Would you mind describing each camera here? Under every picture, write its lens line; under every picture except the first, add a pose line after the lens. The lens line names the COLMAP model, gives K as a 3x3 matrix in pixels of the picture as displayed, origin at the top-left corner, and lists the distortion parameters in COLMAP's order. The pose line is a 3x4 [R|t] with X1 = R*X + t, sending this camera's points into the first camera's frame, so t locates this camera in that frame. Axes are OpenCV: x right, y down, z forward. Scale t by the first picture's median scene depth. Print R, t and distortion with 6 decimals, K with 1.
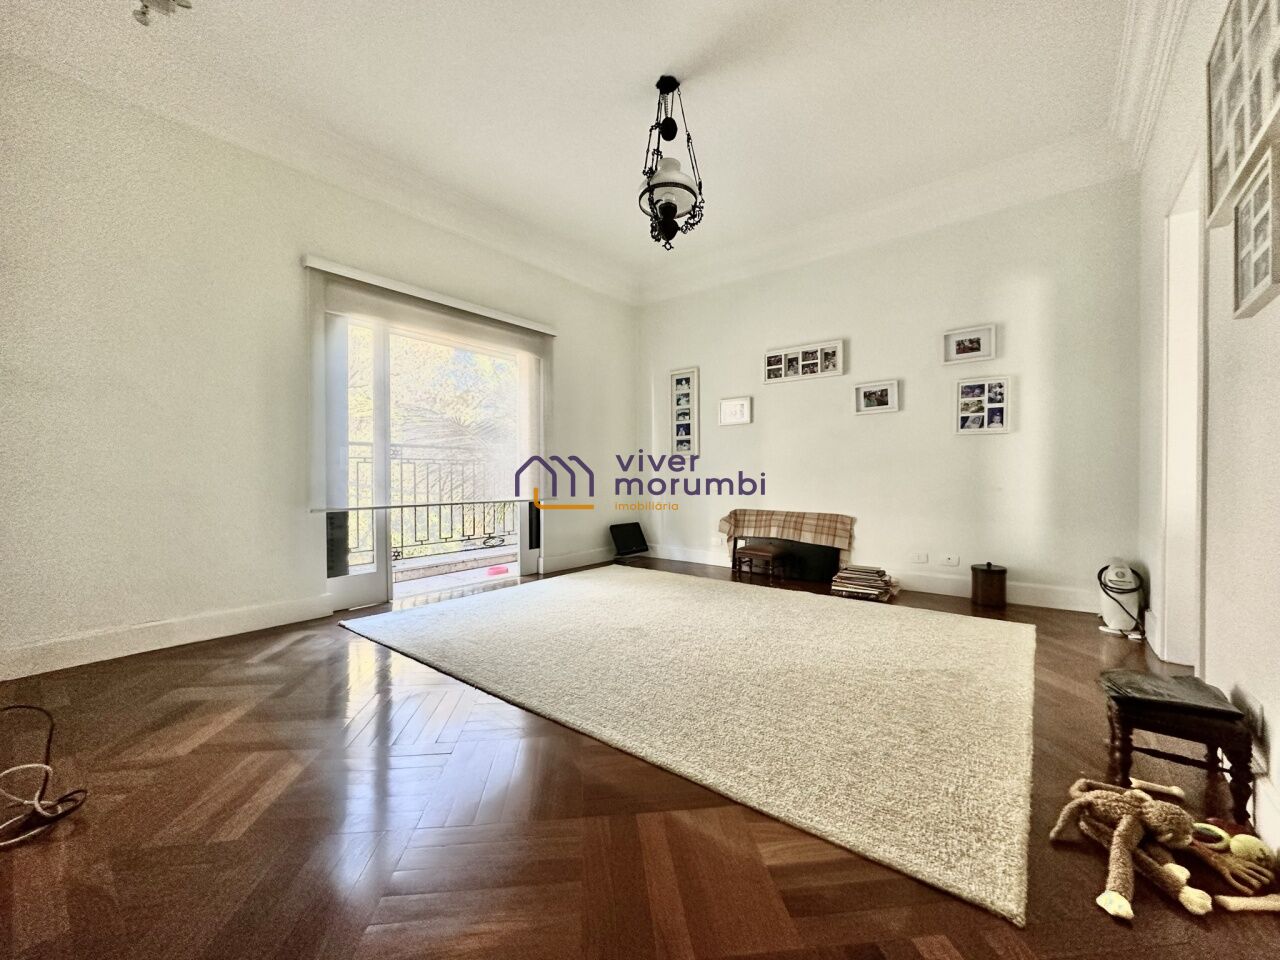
lens RADIAL K [[508.7, 0, 641.9], [0, 508.7, 478.0], [0, 0, 1]] dist [-0.003841, -0.000050]
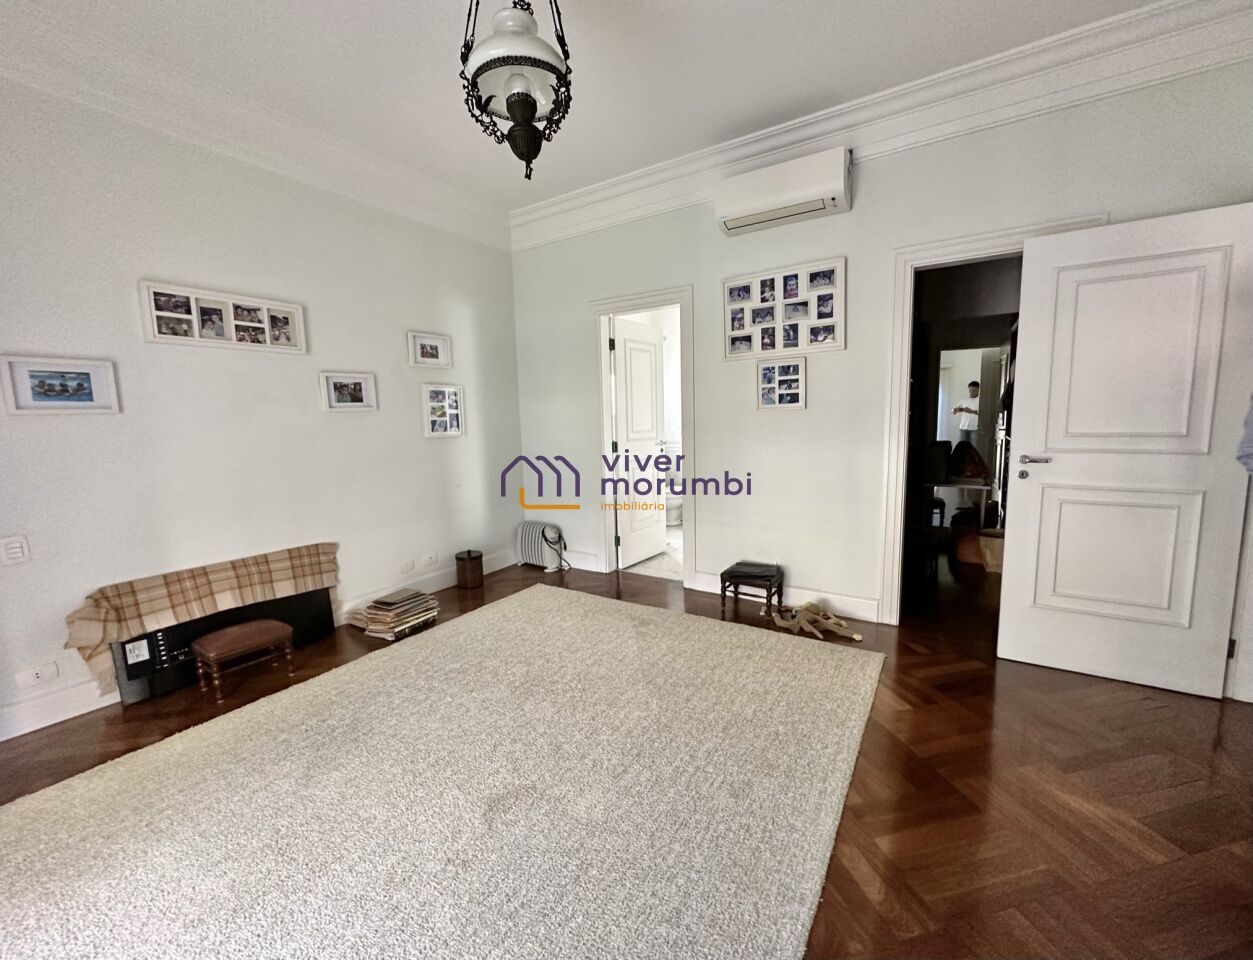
lens RADIAL K [[521.3, 0, 626.3], [0, 521.3, 477.7], [0, 0, 1]] dist [-0.002375, -0.000153]
pose [[-0.114932, -0.116605, 0.986506, -0.432364], [0.028463, 0.992292, 0.120605, -0.110356], [-0.992966, 0.041940, -0.110727, 0.662970]]
